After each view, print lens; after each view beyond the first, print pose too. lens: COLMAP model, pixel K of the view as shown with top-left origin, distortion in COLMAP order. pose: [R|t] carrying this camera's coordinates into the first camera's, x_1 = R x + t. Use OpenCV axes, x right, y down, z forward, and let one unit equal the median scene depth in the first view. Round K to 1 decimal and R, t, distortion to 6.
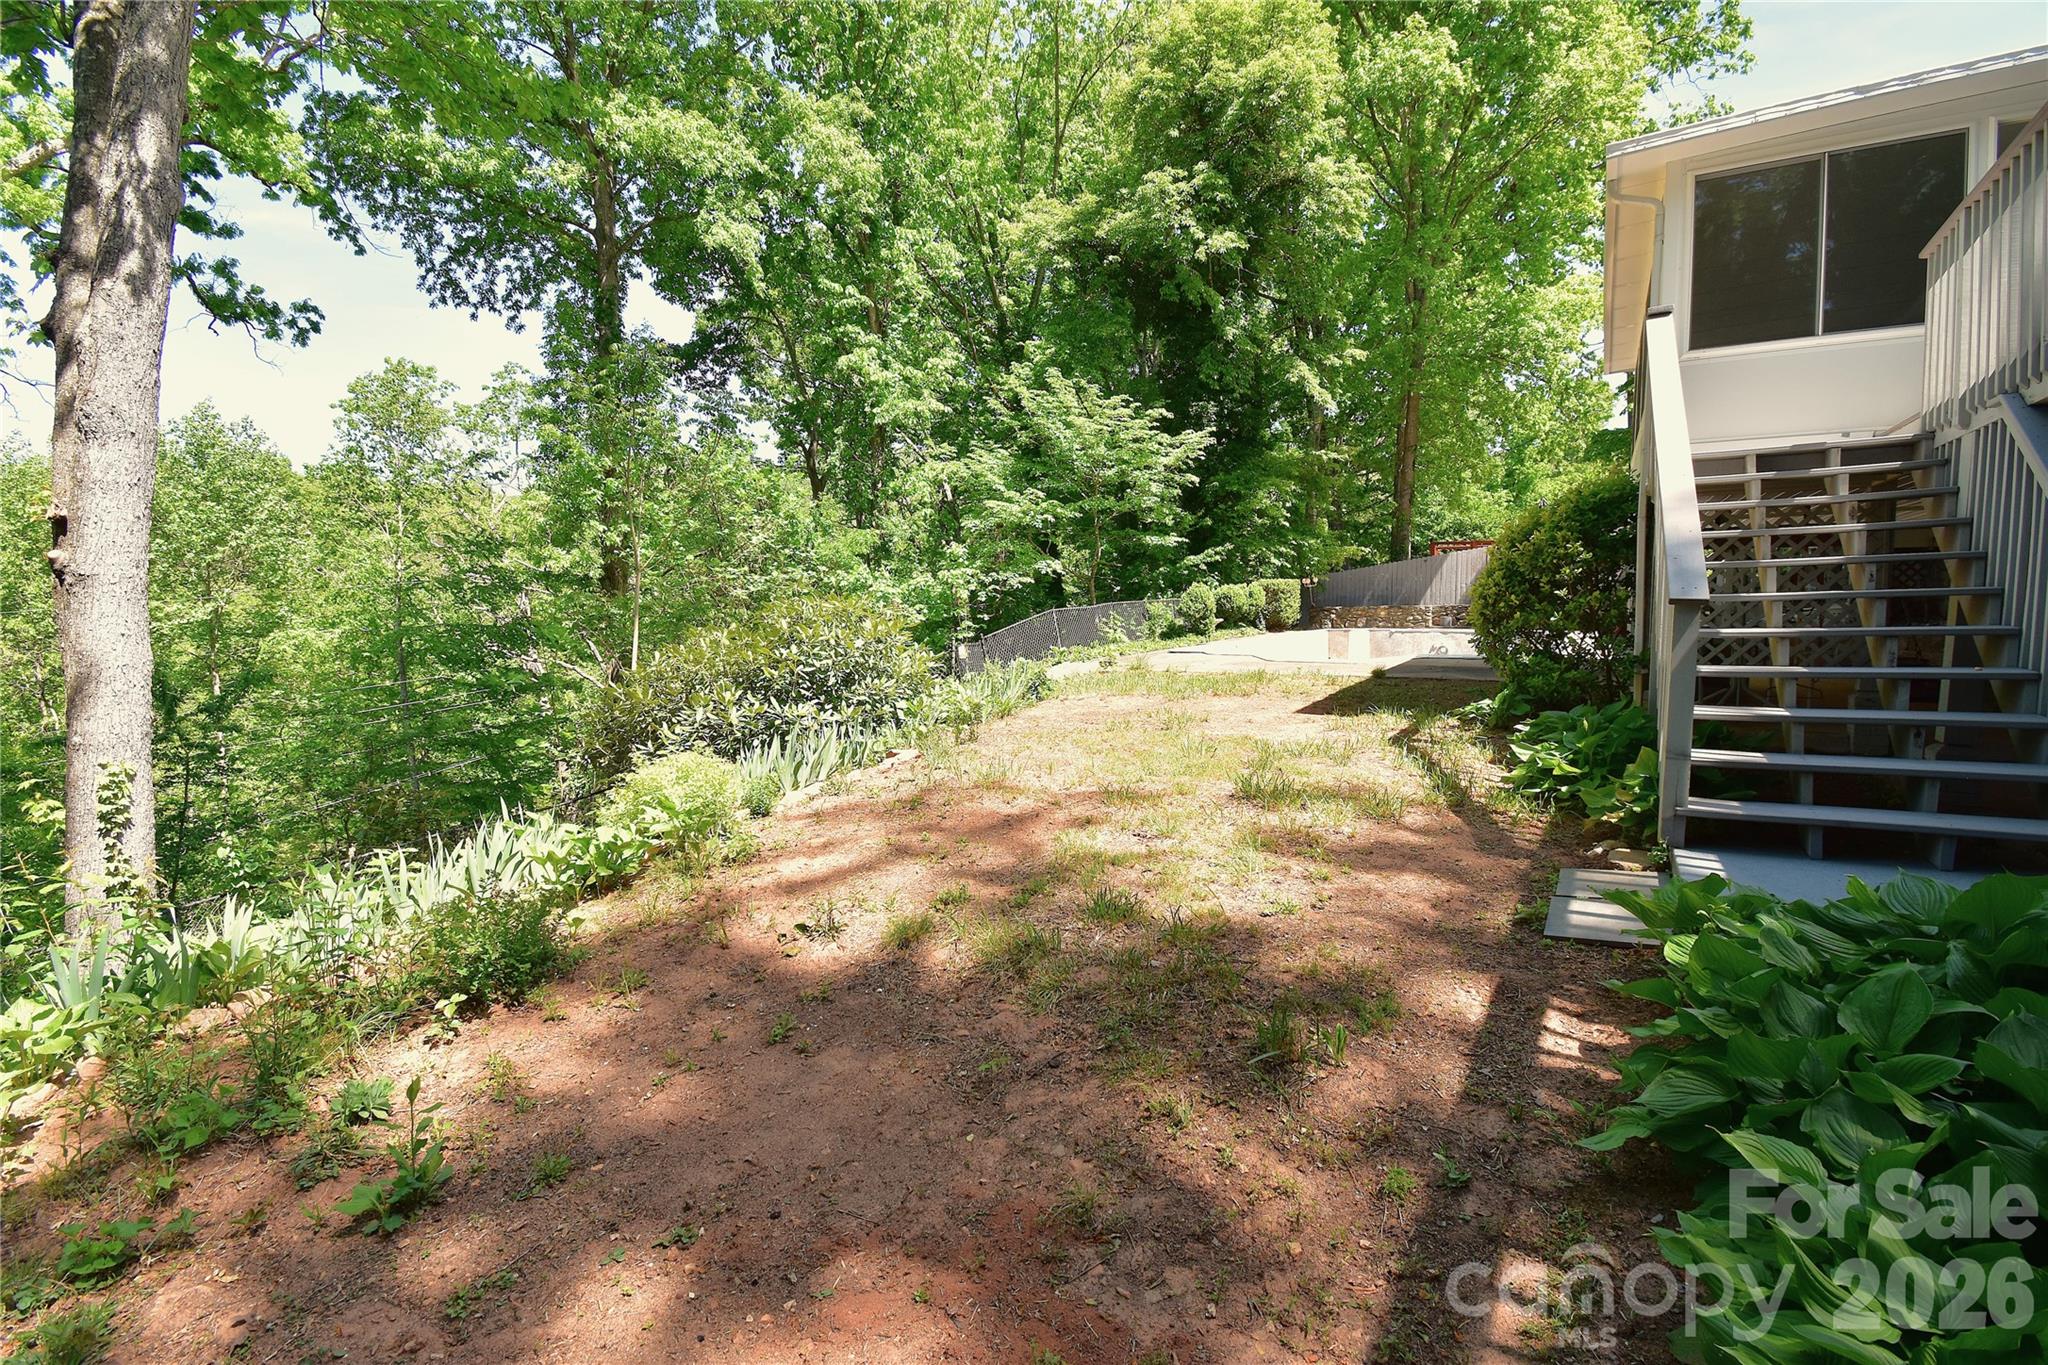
lens RADIAL K [[912.8, 0, 1044.8], [0, 912.8, 686.4], [0, 0, 1]] dist [0.008953, -0.020350]
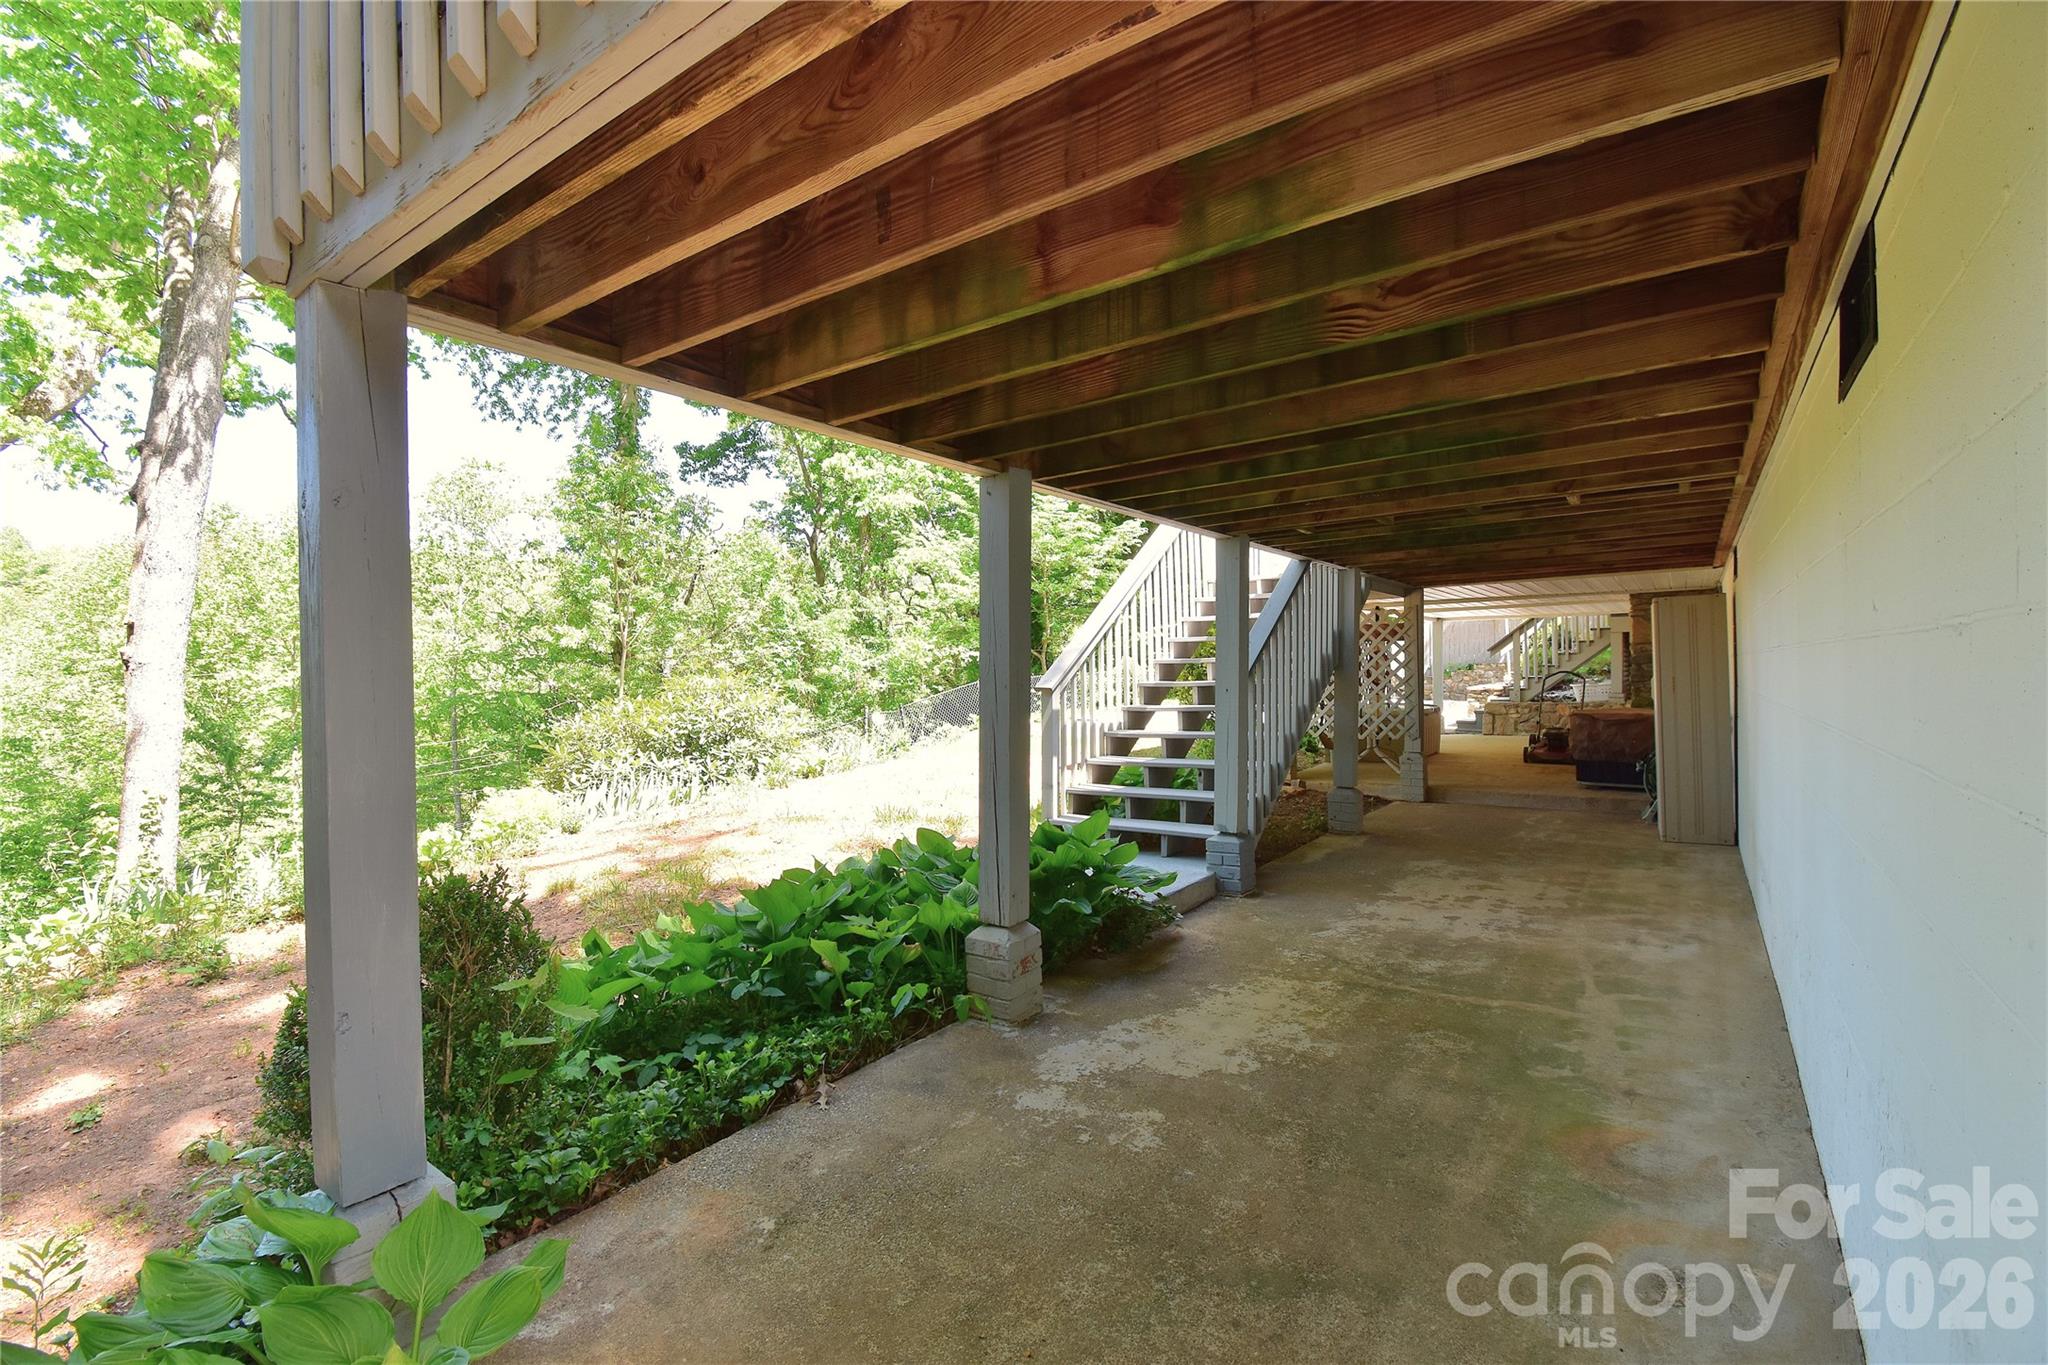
lens RADIAL K [[916.6, 0, 1027.5], [0, 916.6, 676.1], [0, 0, 1]] dist [0.030073, -0.031920]
pose [[0.996511, 0.002118, -0.083435, 0.125504], [-0.009264, 0.996307, -0.085356, 0.003665], [0.082946, 0.085831, 0.992851, -0.093456]]
